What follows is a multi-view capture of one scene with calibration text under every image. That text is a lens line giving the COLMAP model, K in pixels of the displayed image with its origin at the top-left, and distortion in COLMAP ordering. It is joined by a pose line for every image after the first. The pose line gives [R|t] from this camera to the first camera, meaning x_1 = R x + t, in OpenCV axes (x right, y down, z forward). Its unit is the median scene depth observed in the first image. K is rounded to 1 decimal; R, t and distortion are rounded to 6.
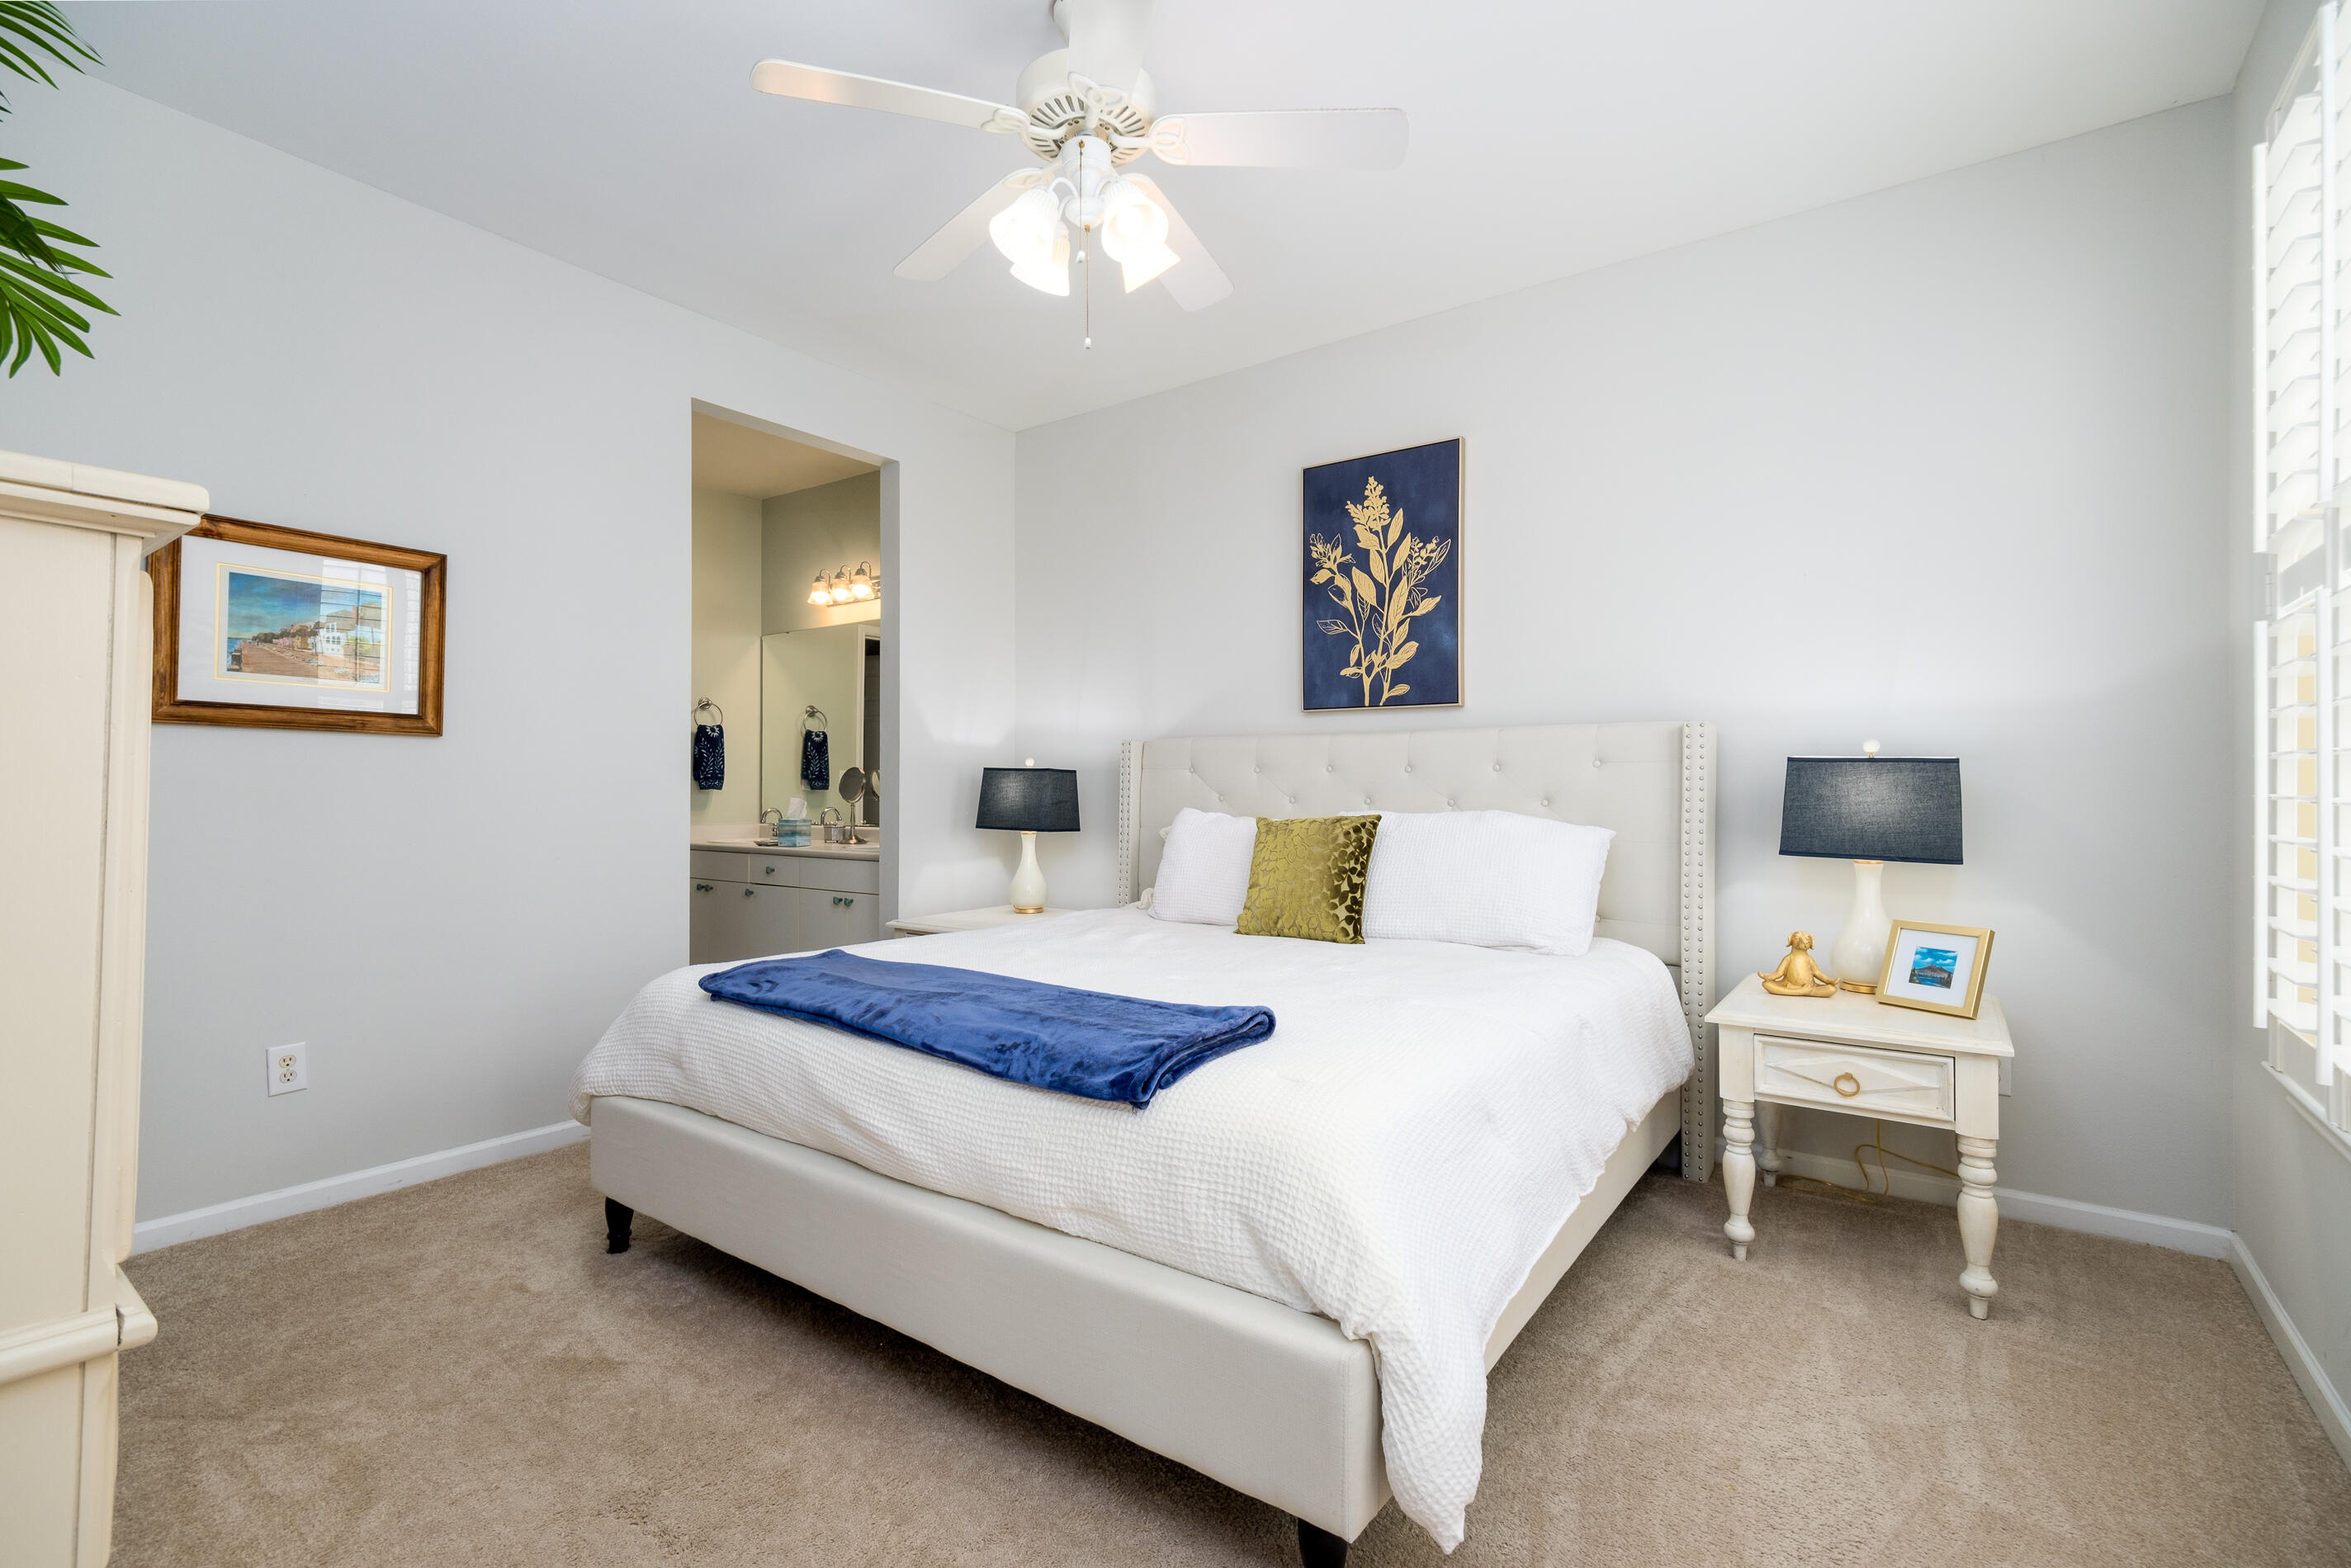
lens RADIAL K [[1059.3, 0, 1181.7], [0, 1059.3, 784.8], [0, 0, 1]] dist [0.001917, -0.002318]
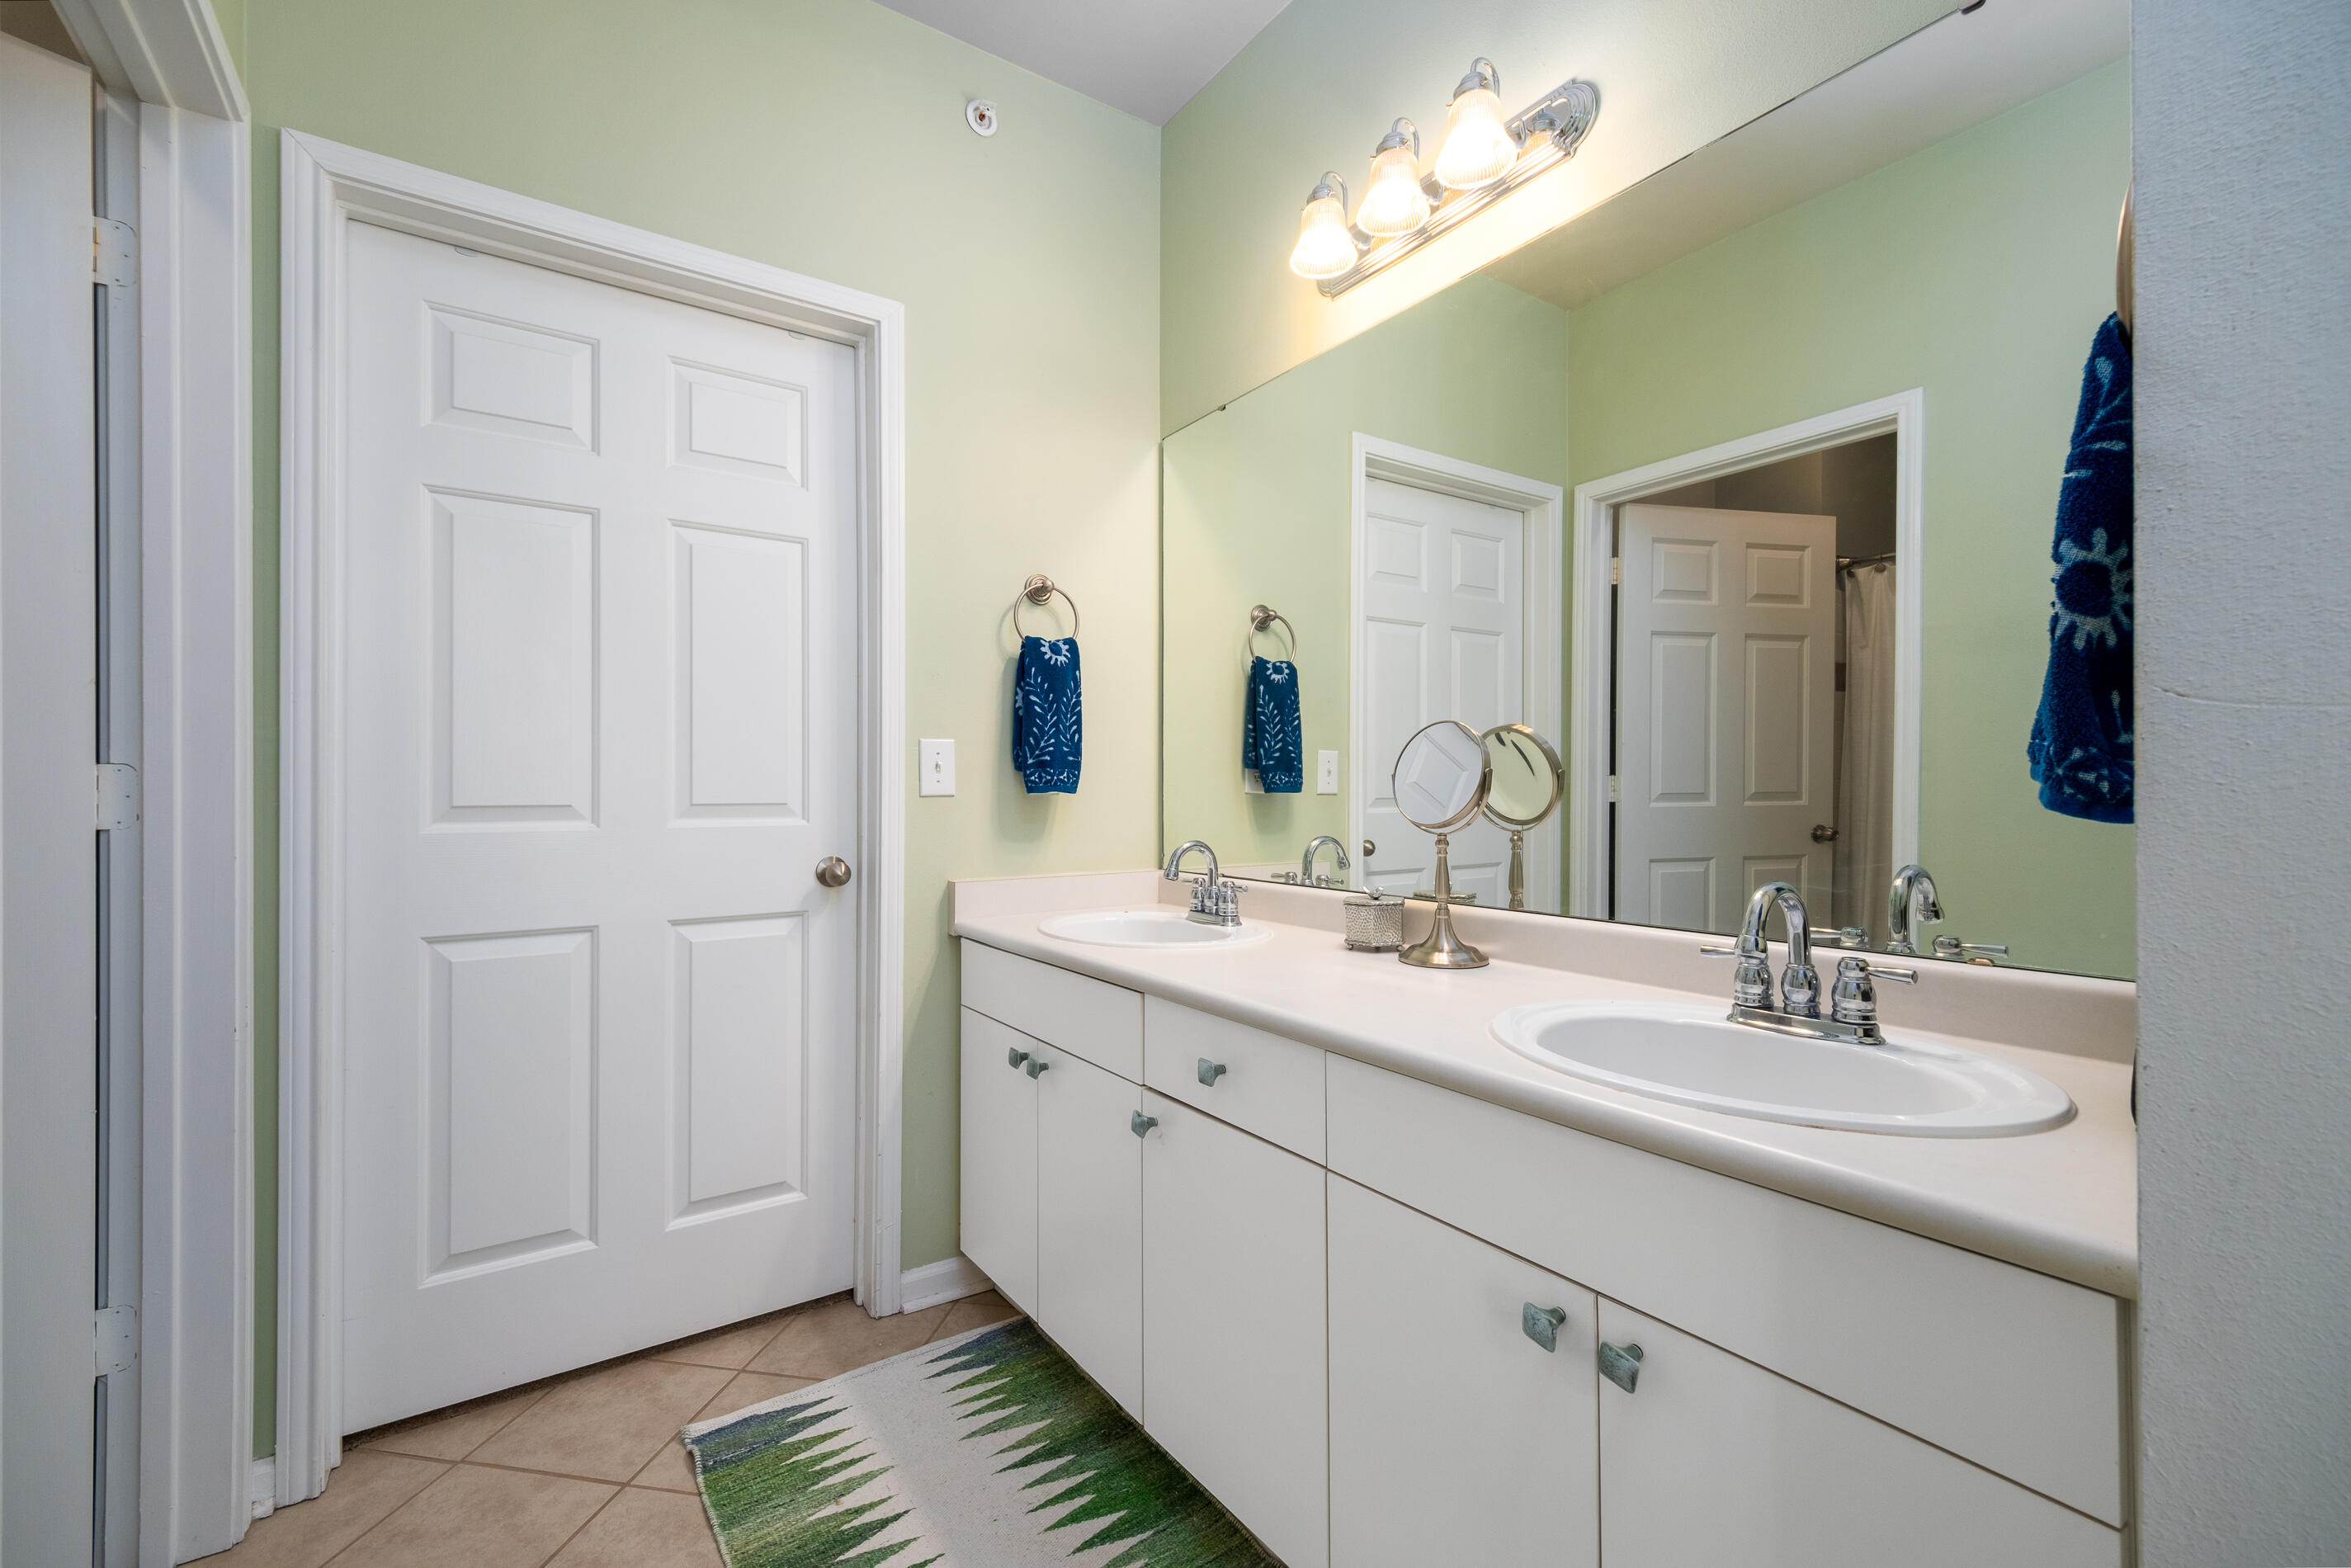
lens RADIAL K [[983.6, 0, 1173.4], [0, 983.6, 800.8], [0, 0, 1]] dist [0.001300, 0.000178]
pose [[0.942712, -0.005134, -0.333568, -0.268696], [0.008599, 0.999923, 0.008910, 0.004618], [0.333497, -0.011268, 0.942684, 0.646896]]
